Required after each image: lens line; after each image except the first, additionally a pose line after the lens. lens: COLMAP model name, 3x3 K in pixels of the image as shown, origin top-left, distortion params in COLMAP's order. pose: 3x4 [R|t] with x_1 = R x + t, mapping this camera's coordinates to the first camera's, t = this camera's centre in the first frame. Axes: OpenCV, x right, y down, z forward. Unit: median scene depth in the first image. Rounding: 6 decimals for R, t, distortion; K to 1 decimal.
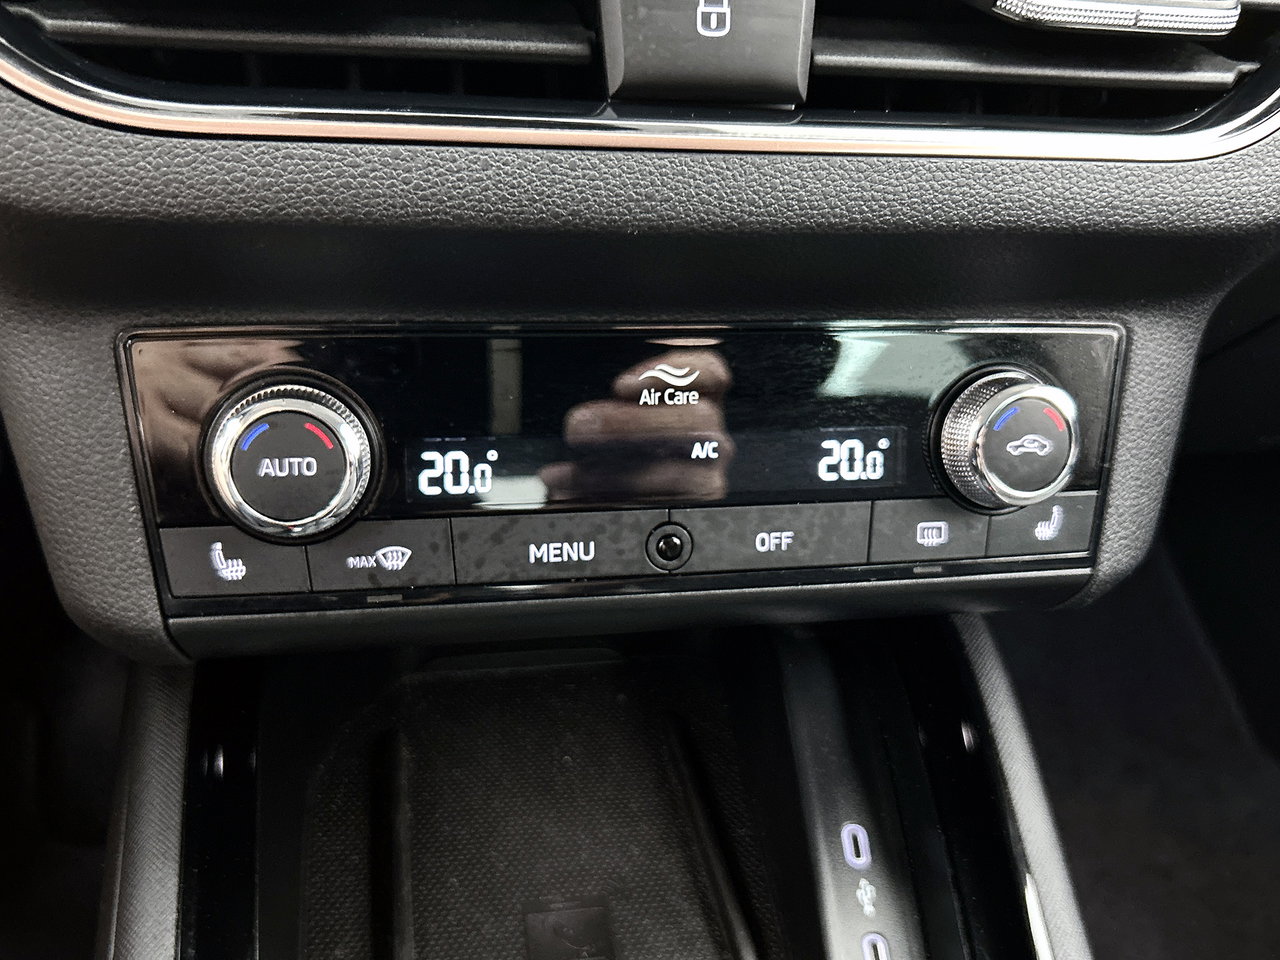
lens RADIAL K [[1223.6, 0, 638.4], [0, 1223.6, 478.4], [0, 0, 1]] dist [0.030909, 0.000000]
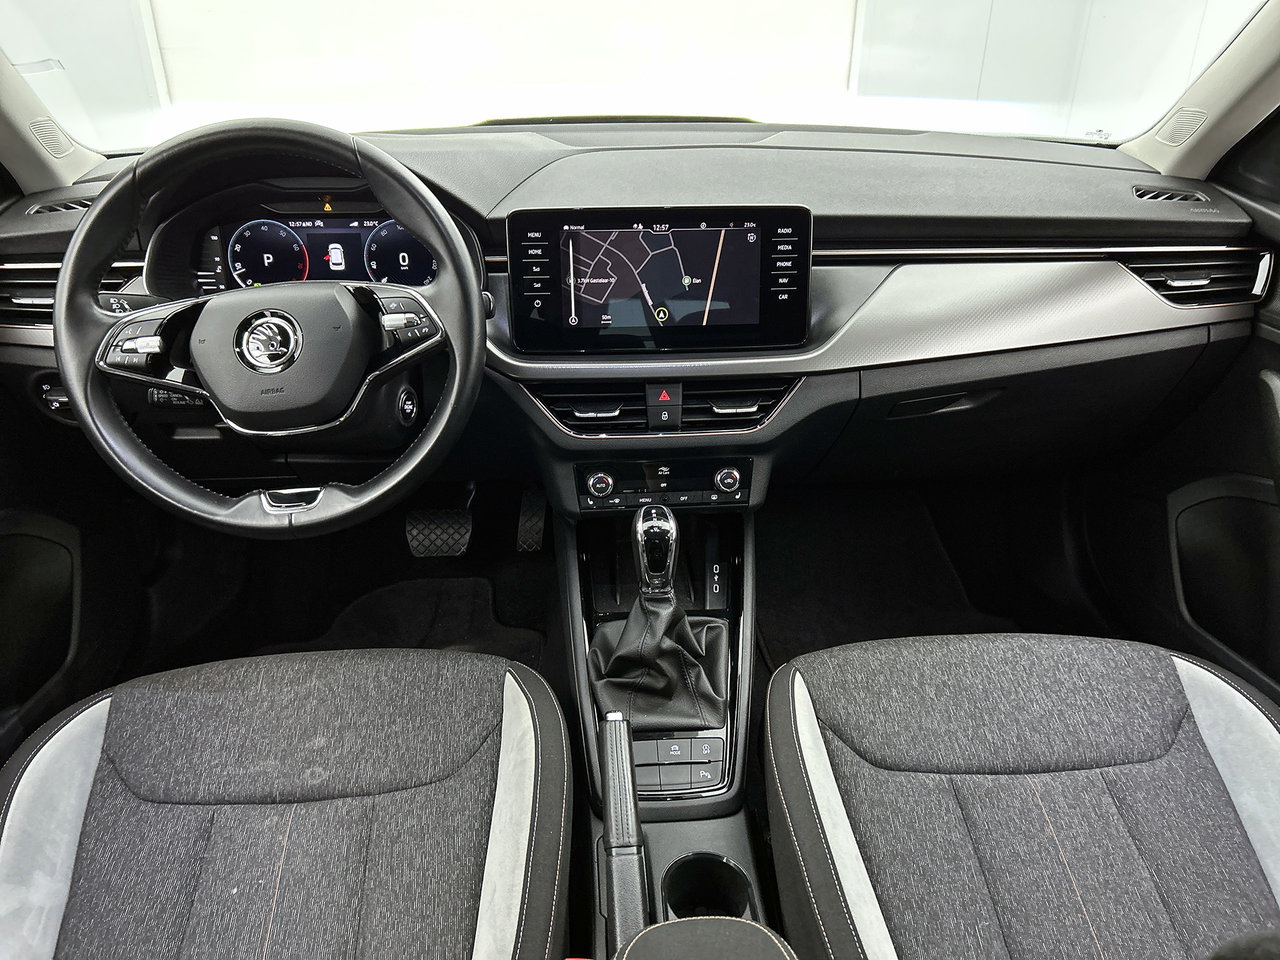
lens RADIAL K [[1002.1, 0, 644.7], [0, 1002.1, 481.0], [0, 0, 1]] dist [0.024281, -0.003402]
pose [[0.989094, -0.007433, -0.147097, 0.630838], [0.005372, 0.999882, -0.014405, 0.038783], [0.147187, 0.013458, 0.989017, -3.683441]]
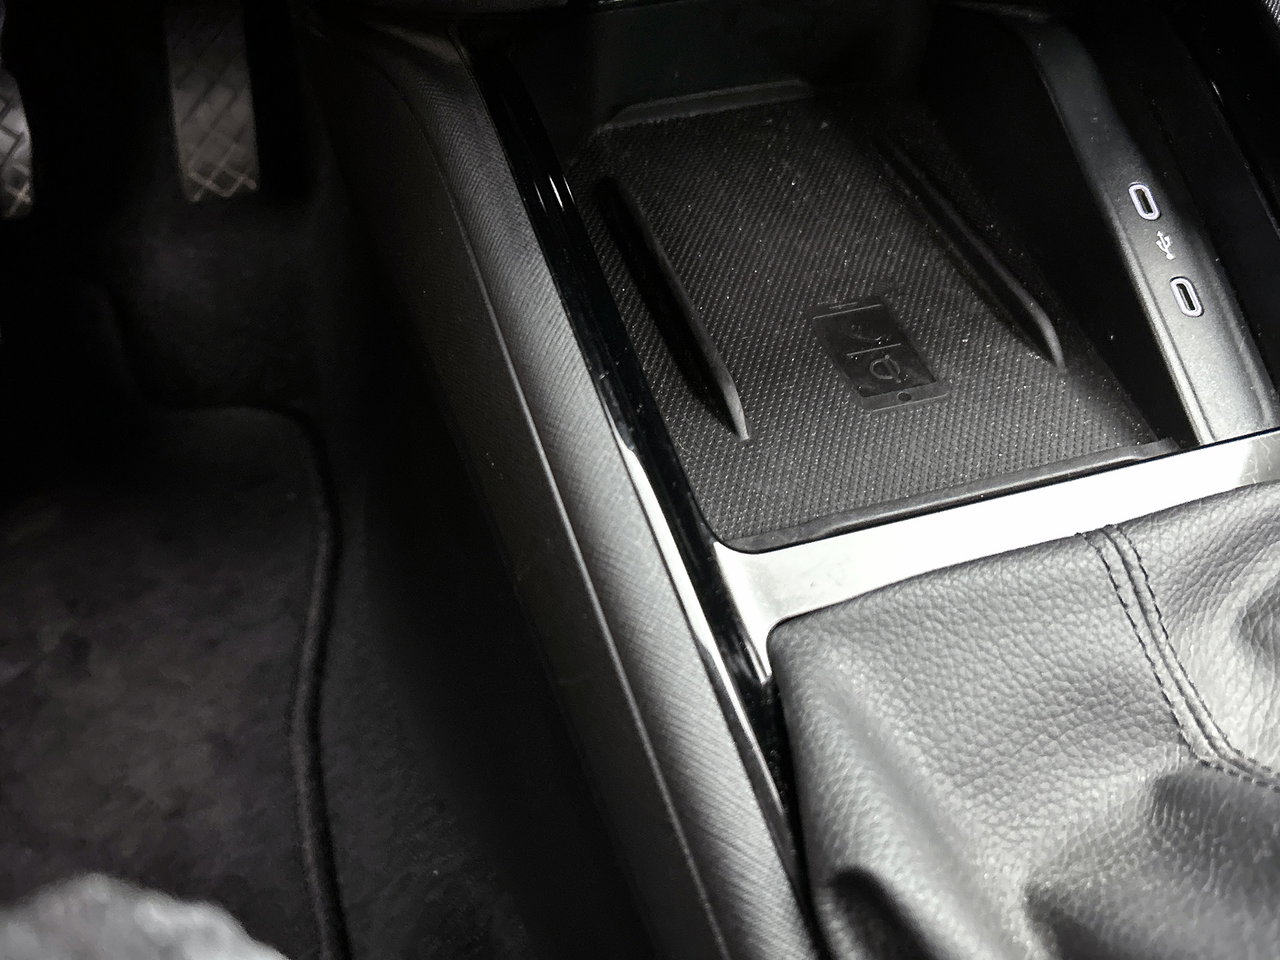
lens RADIAL K [[1223.6, 0, 650.3], [0, 1223.6, 486.2], [0, 0, 1]] dist [0.030909, 0.000000]
pose [[0.991049, -0.126963, 0.041267, -0.396029], [0.105847, 0.935653, 0.336674, 0.189484], [-0.081357, -0.329292, 0.940717, 0.037518]]
